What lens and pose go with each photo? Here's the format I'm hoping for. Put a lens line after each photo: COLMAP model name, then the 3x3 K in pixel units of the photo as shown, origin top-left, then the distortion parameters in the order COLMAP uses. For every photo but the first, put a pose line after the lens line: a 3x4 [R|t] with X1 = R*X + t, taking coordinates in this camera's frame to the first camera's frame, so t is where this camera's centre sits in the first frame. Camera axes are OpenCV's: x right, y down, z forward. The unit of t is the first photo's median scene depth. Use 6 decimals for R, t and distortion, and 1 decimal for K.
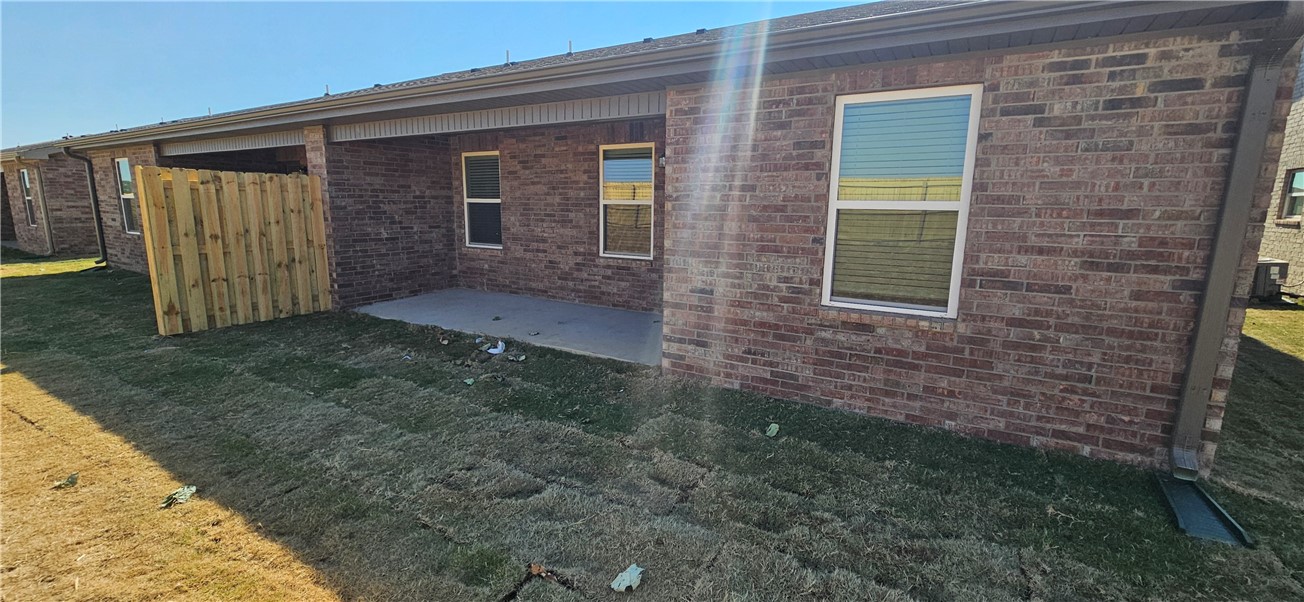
lens RADIAL K [[551.7, 0, 652.0], [0, 551.7, 301.0], [0, 0, 1]] dist [0.001273, 0.000195]
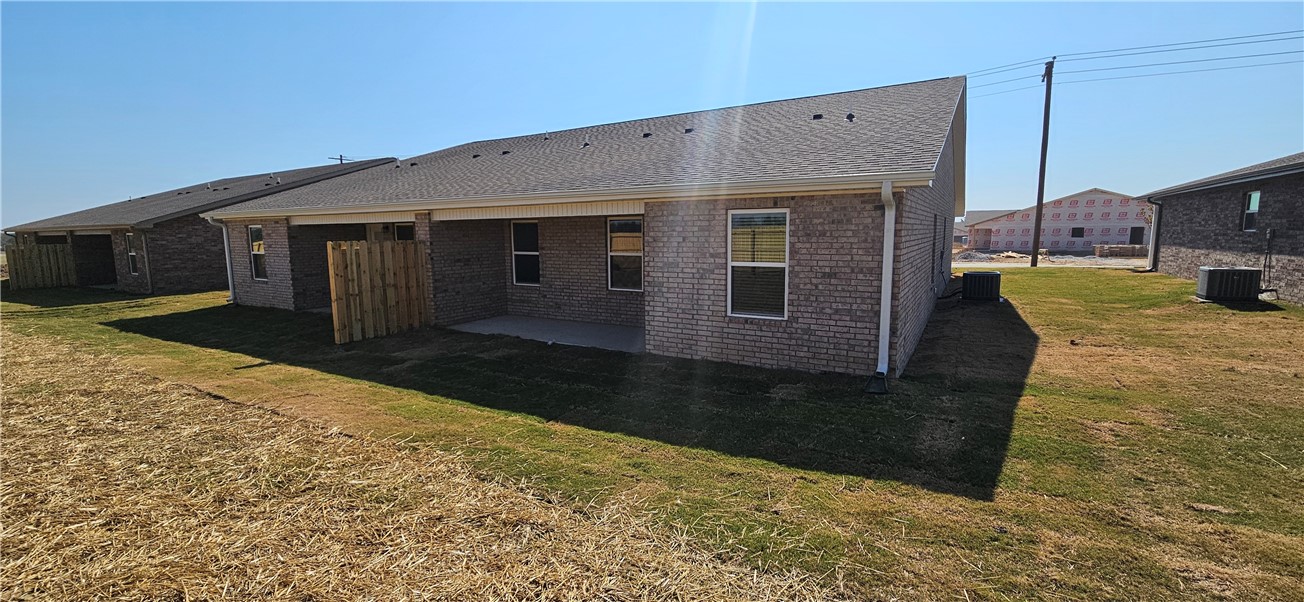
lens RADIAL K [[577.2, 0, 652.0], [0, 577.2, 301.0], [0, 0, 1]] dist [-0.000488, 0.000016]
pose [[0.999790, -0.019410, -0.006577, 0.030149], [0.019016, 0.998283, -0.055395, 0.033903], [0.007640, 0.055259, 0.998443, -0.513040]]
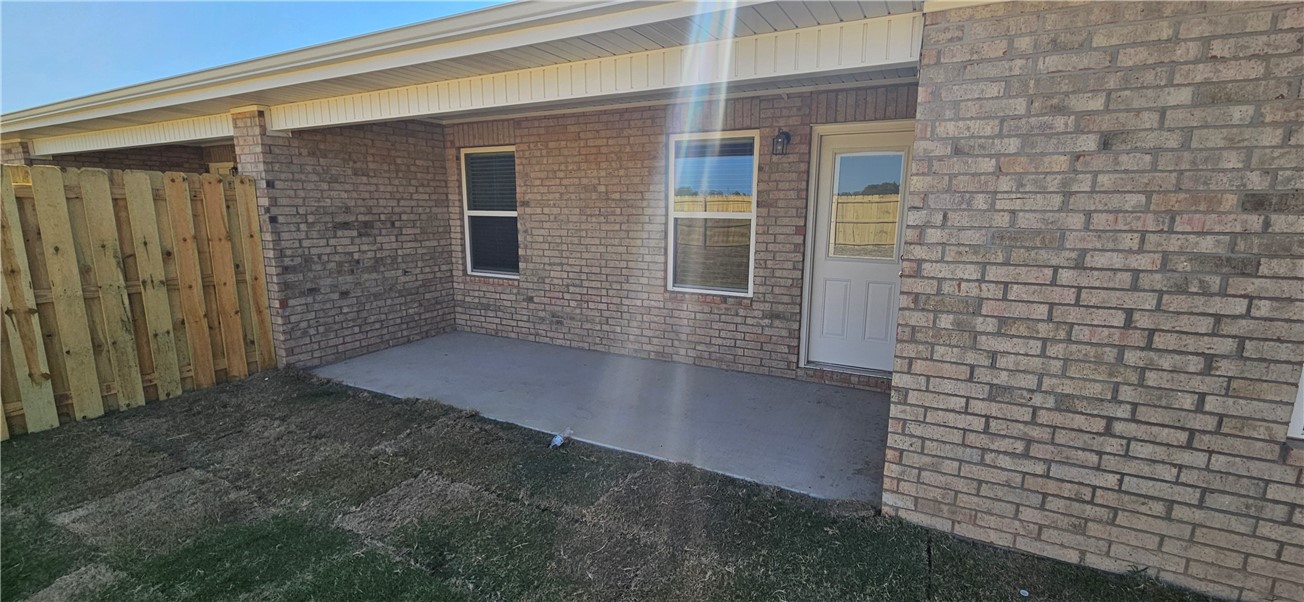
lens RADIAL K [[551.7, 0, 652.0], [0, 551.7, 301.0], [0, 0, 1]] dist [0.001273, 0.000195]
pose [[0.997701, -0.016757, 0.065662, -0.148687], [0.017201, 0.999833, -0.006209, -0.058959], [-0.065547, 0.007324, 0.997823, 0.262676]]
